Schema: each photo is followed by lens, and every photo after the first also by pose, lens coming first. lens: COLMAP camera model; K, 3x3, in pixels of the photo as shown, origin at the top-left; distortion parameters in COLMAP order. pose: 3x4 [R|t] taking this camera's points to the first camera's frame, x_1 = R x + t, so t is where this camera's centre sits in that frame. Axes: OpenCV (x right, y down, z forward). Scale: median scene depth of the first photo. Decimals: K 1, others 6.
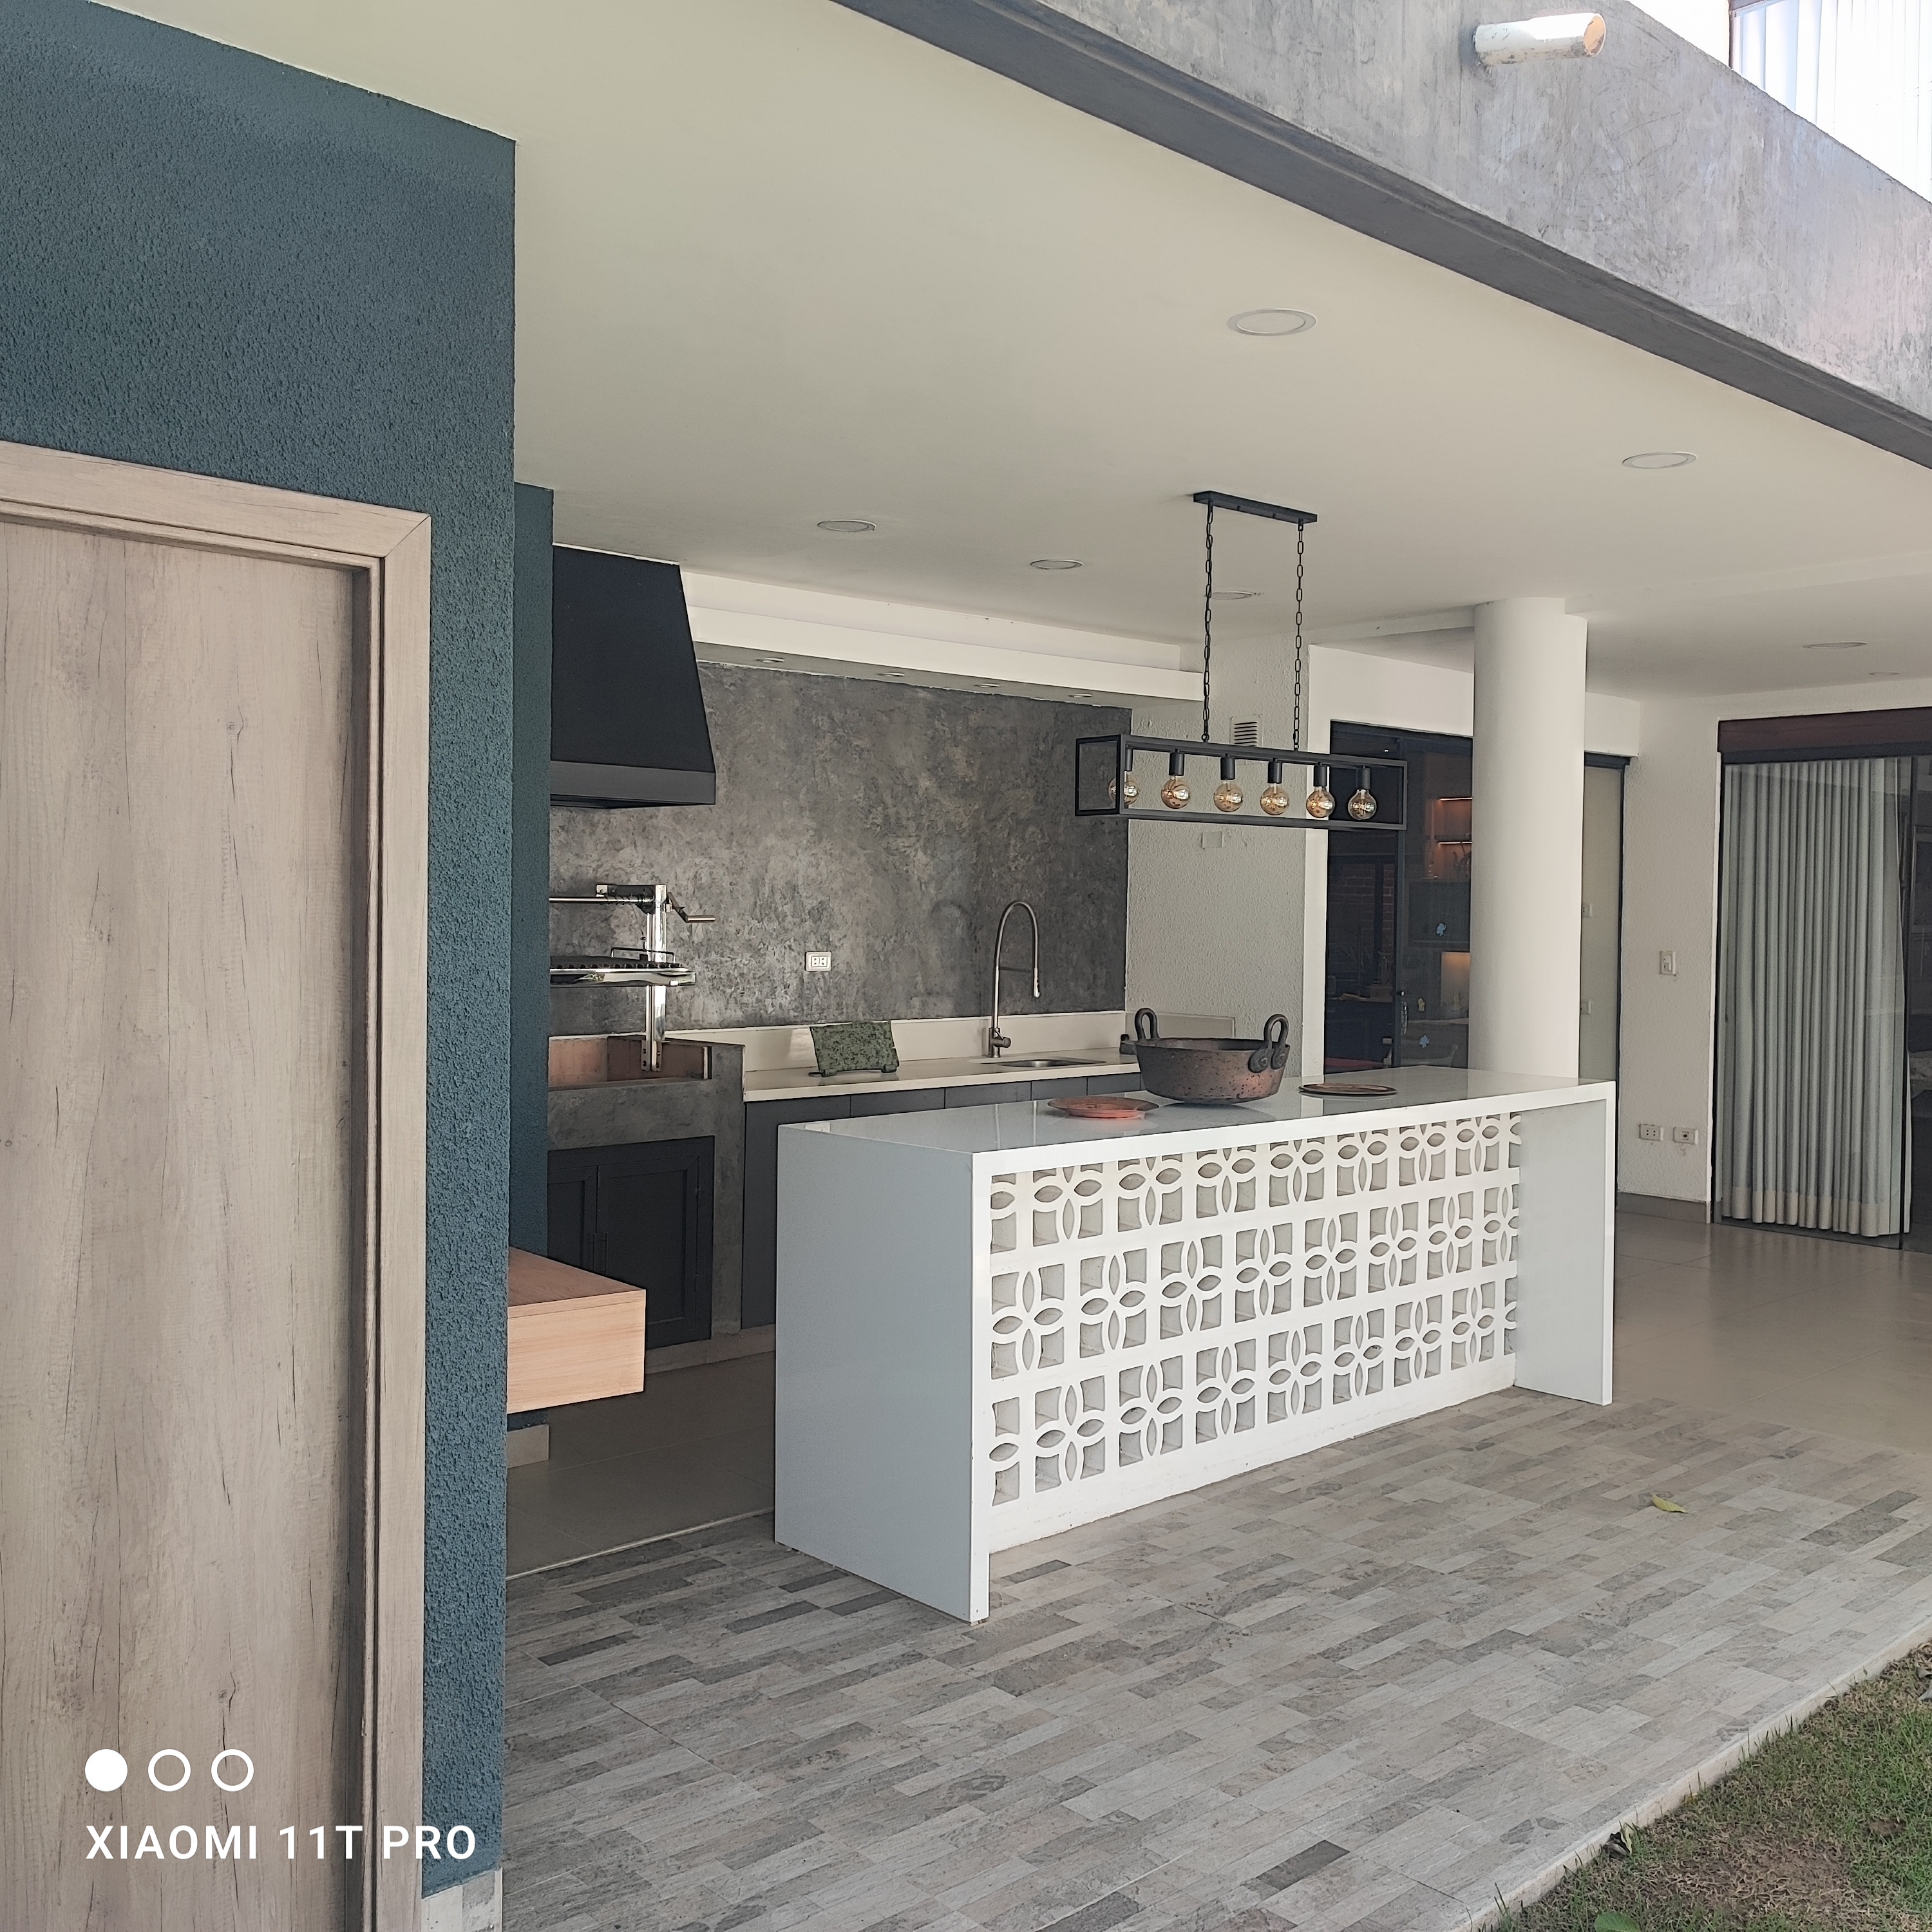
lens RADIAL K [[1853.2, 0, 966.0], [0, 1853.2, 966.0], [0, 0, 1]] dist [0.066529, -0.070557]
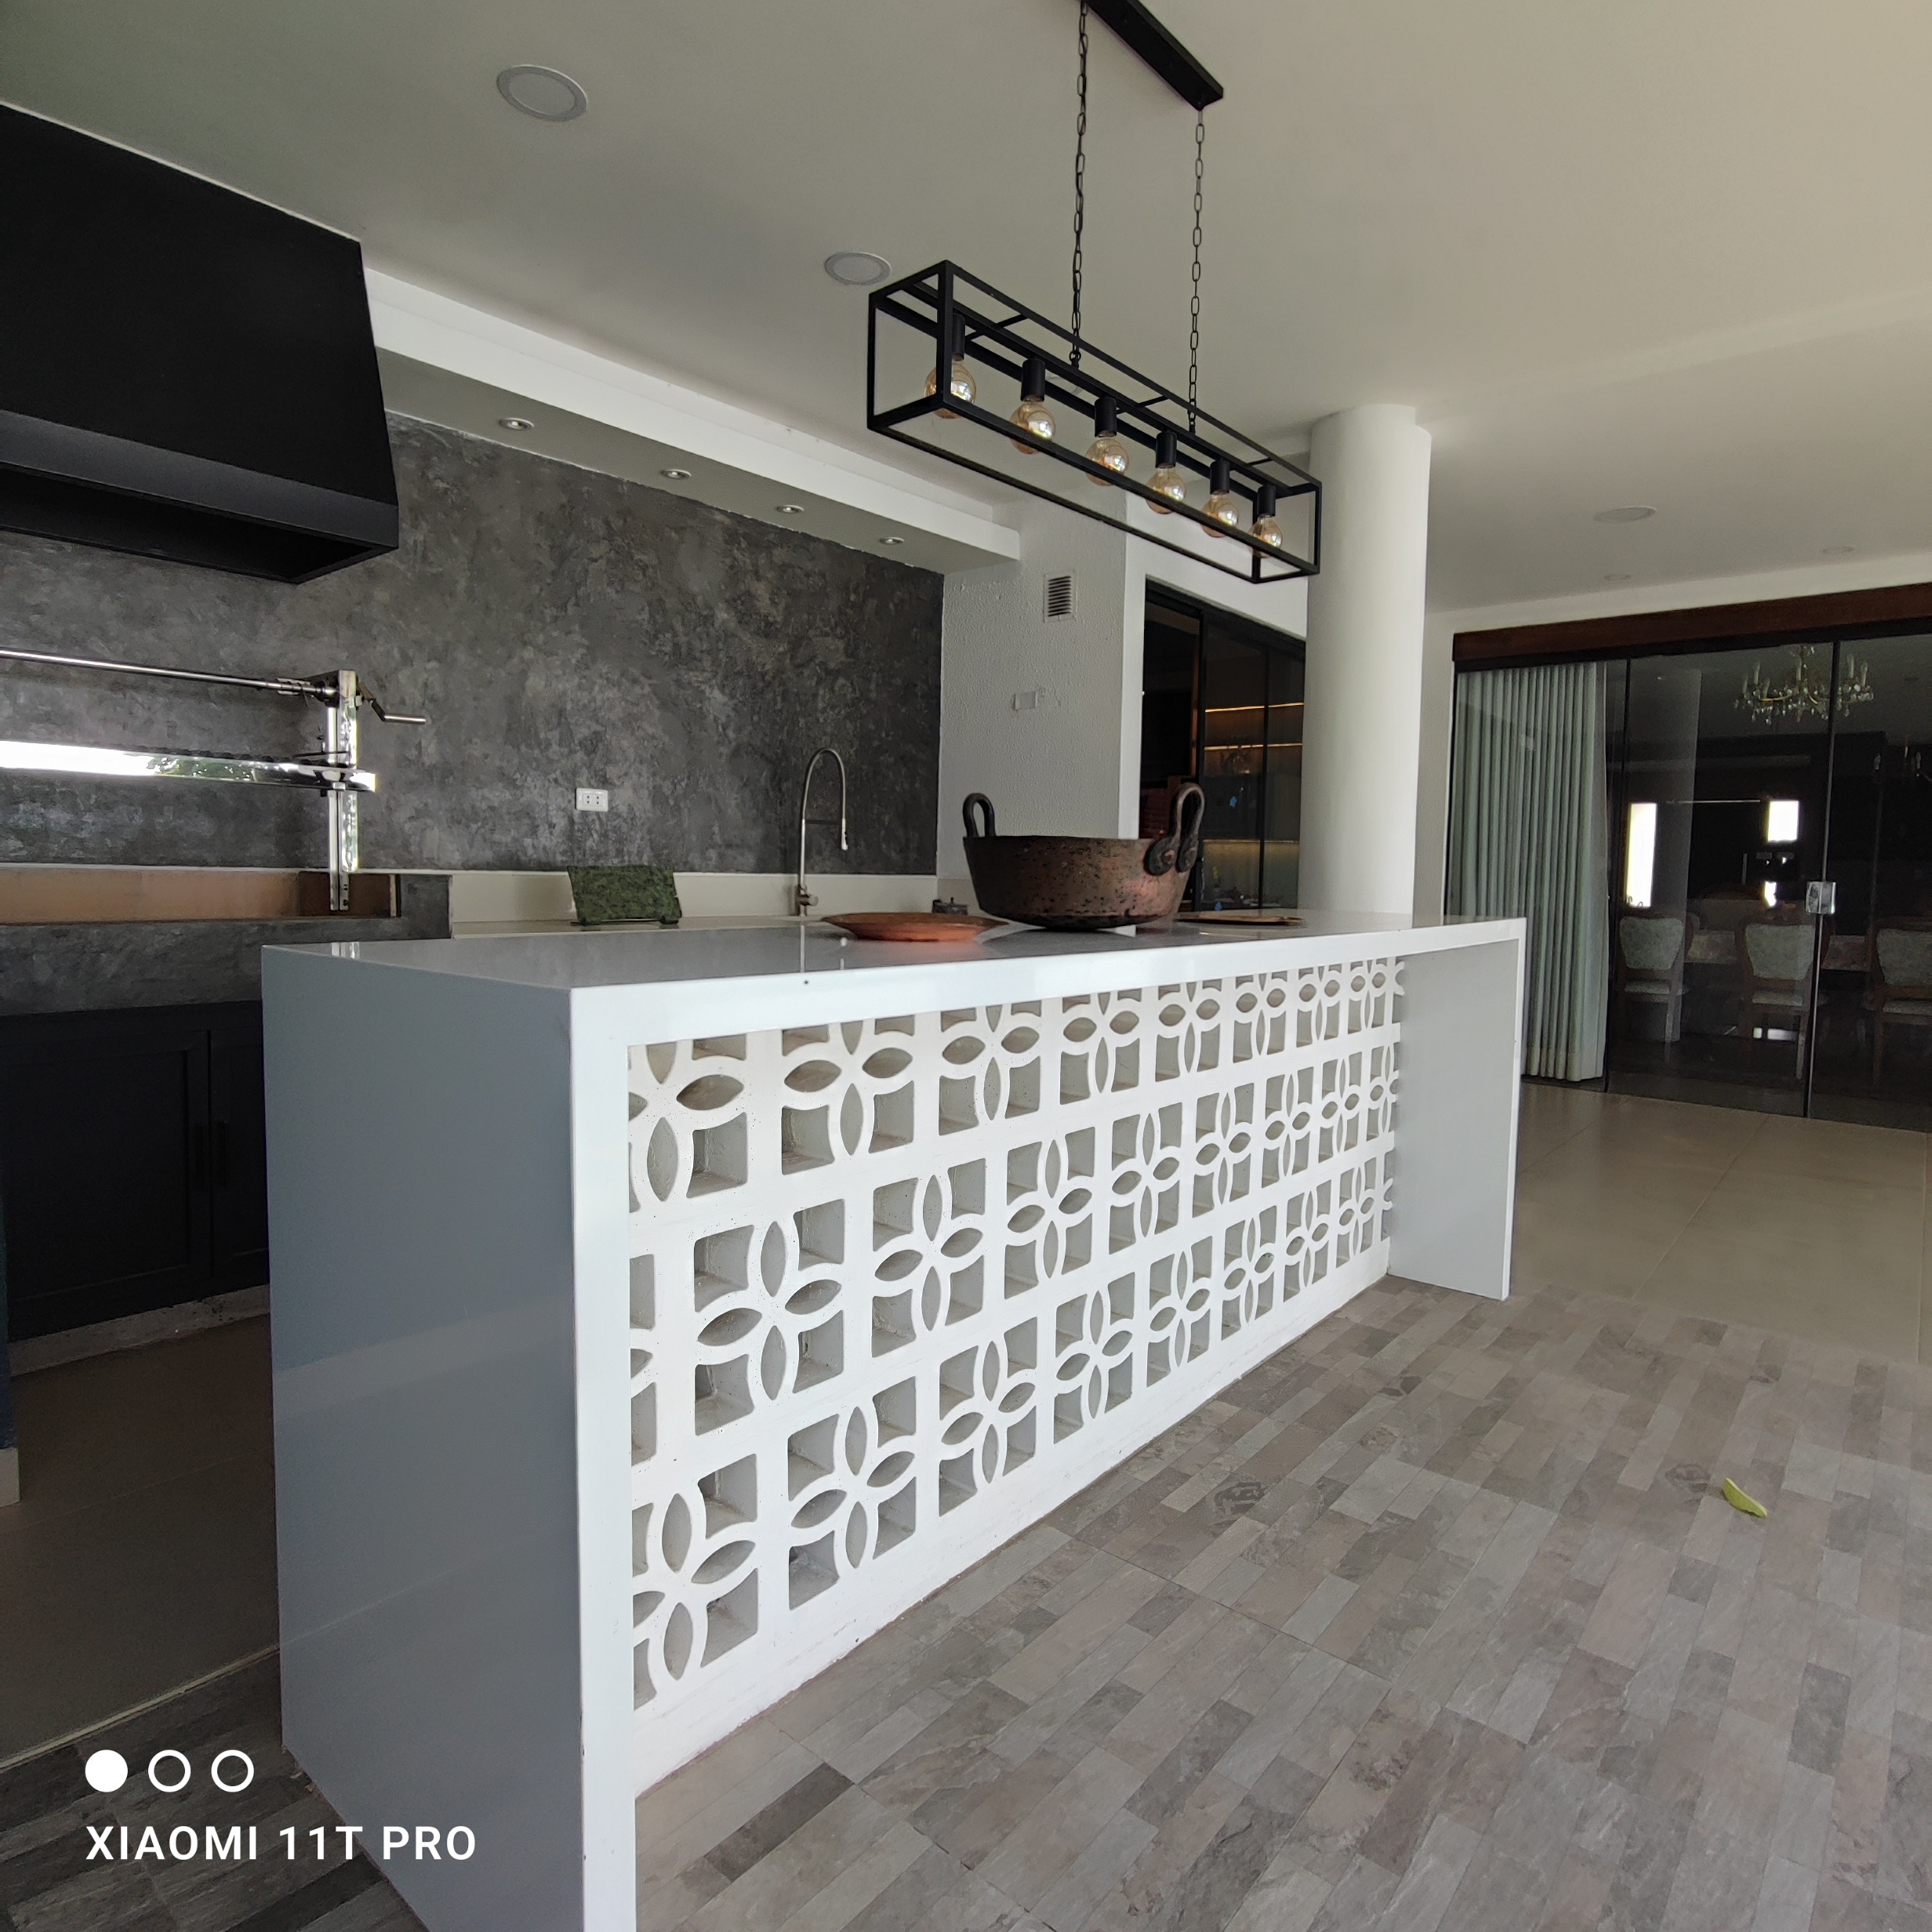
lens RADIAL K [[1166.8, 0, 986.1], [0, 1166.8, 942.8], [0, 0, 1]] dist [-0.018315, 0.004167]
pose [[0.990930, -0.000152, 0.134376, 0.037961], [-0.004117, 0.999496, 0.031486, 0.057182], [-0.134313, -0.031754, 0.990430, 0.513099]]
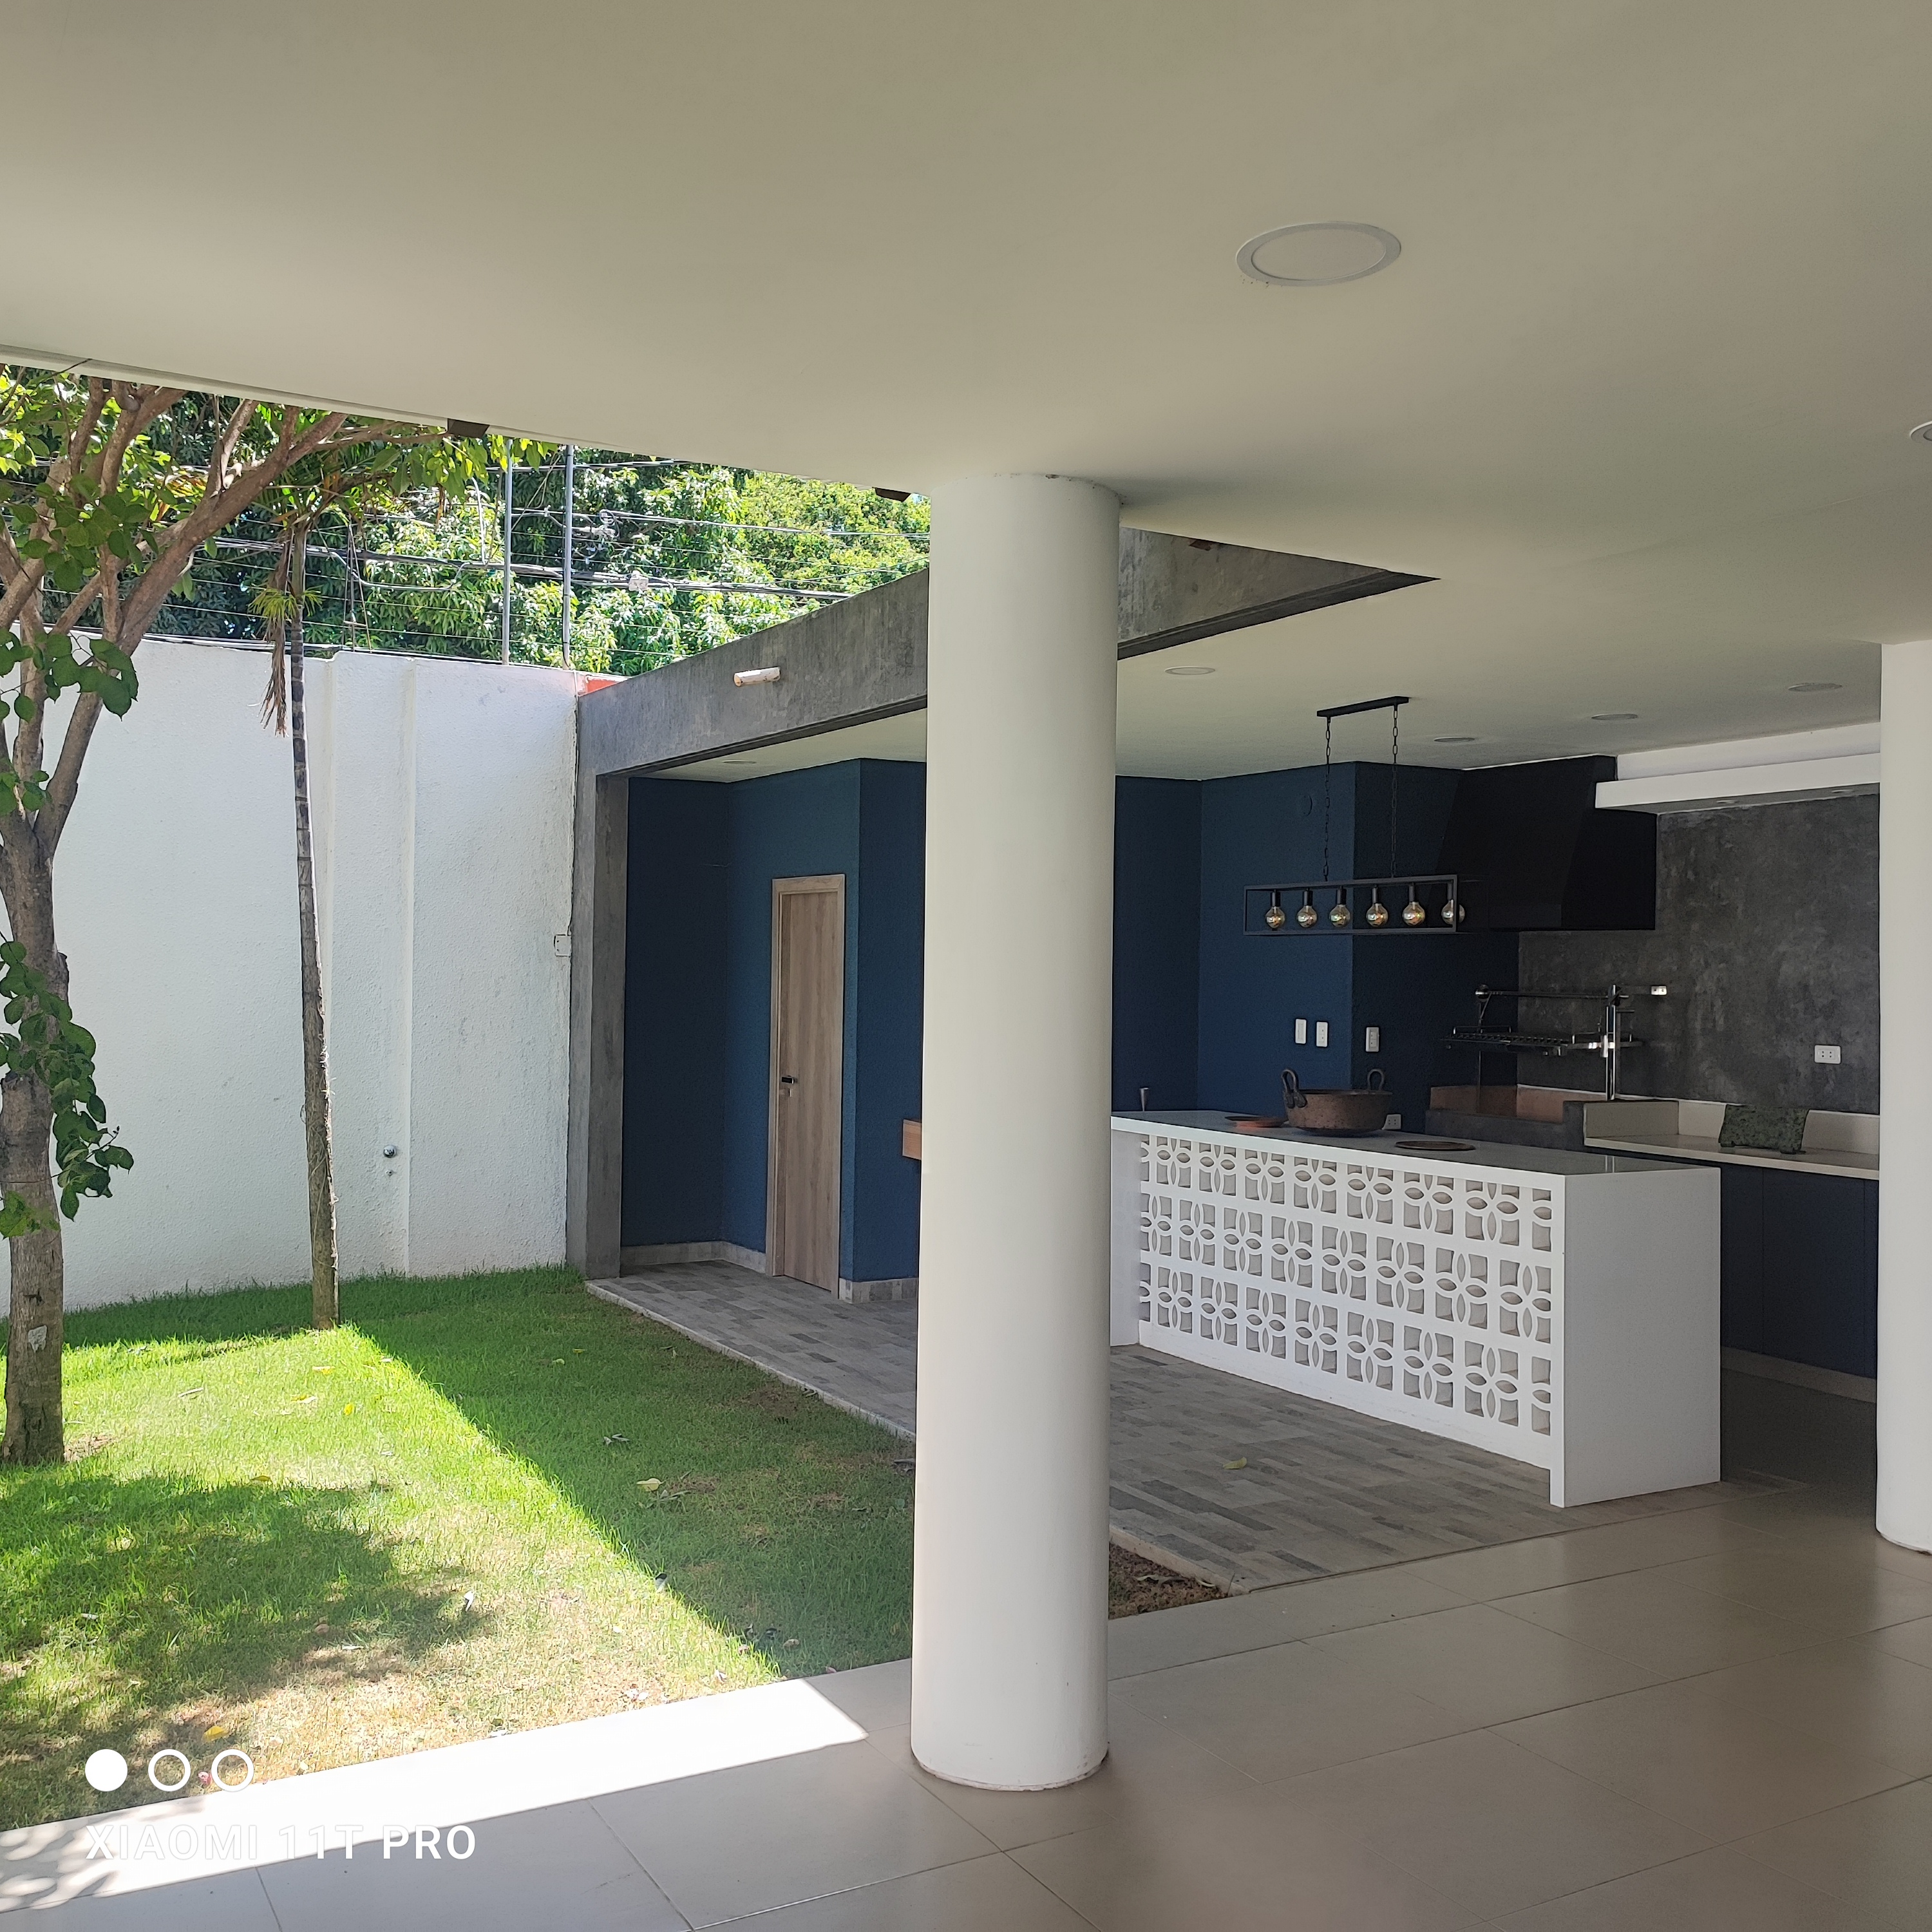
lens RADIAL K [[1861.5, 0, 962.7], [0, 1861.5, 961.2], [0, 0, 1]] dist [0.024233, 0.008360]
pose [[-0.224129, -0.022170, -0.974307, 1.365374], [-0.051257, 0.998626, -0.010932, -0.023265], [0.973211, 0.047490, -0.224957, 0.900405]]
